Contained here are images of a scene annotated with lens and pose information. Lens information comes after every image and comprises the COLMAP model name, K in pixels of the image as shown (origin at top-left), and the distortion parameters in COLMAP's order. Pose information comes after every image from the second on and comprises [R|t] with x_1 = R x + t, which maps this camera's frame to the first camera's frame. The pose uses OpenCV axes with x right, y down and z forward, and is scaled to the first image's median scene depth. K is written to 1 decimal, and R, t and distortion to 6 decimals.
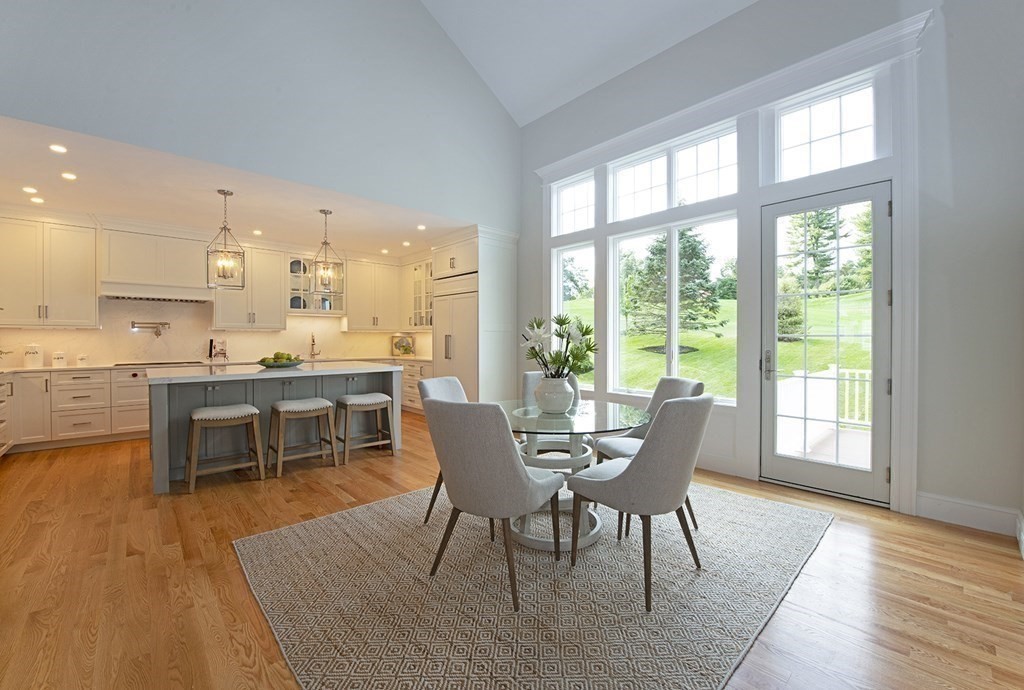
lens RADIAL K [[417.4, 0, 529.8], [0, 417.4, 340.3], [0, 0, 1]] dist [-0.018247, -0.000079]
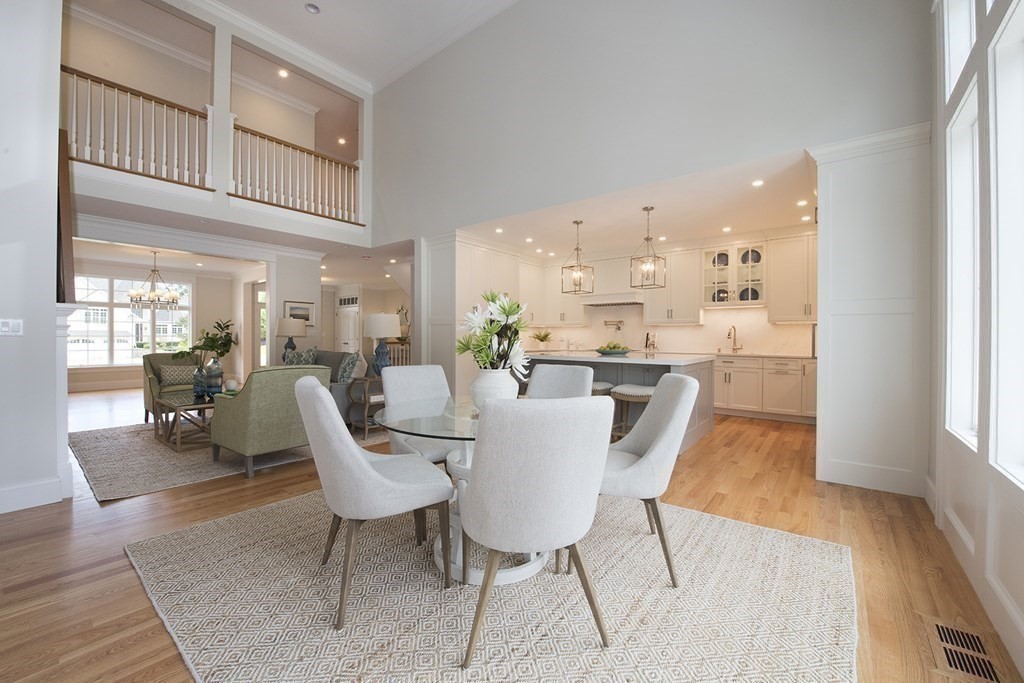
lens RADIAL K [[416.9, 0, 512.0], [0, 416.9, 341.5], [0, 0, 1]] dist [0.001185, 0.000045]
pose [[0.142697, 0.011078, -0.989704, 0.487218], [-0.007840, 0.999919, 0.010062, 0.016828], [0.989735, 0.006324, 0.142772, 0.500099]]
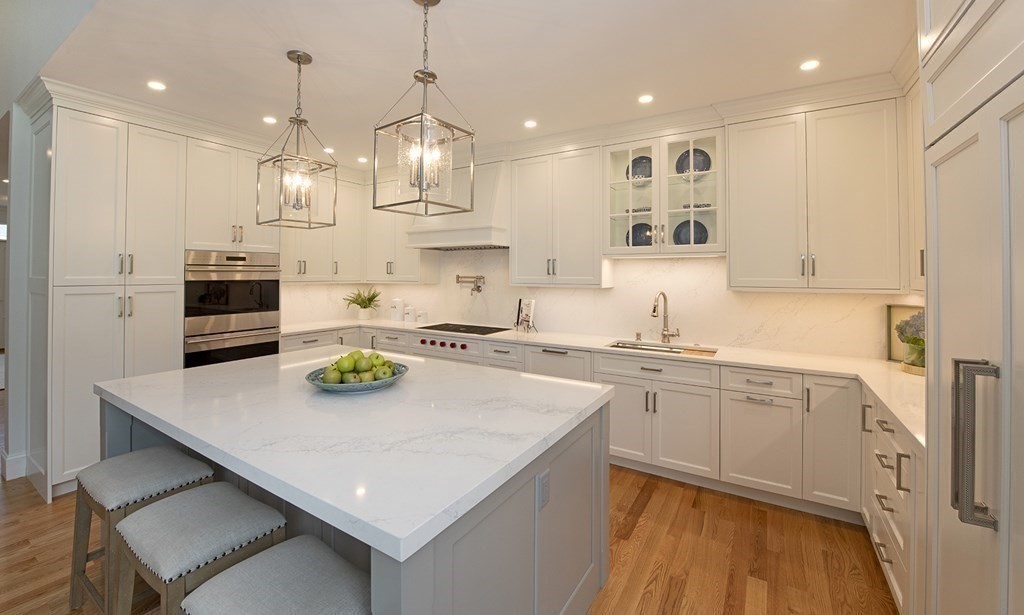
lens RADIAL K [[424.3, 0, 494.7], [0, 424.3, 269.9], [0, 0, 1]] dist [-0.000741, -0.000054]
pose [[0.228258, -0.010218, -0.973547, -0.092634], [-0.008432, 0.999887, -0.012471, -0.050528], [0.973564, 0.011055, 0.228146, 0.945852]]
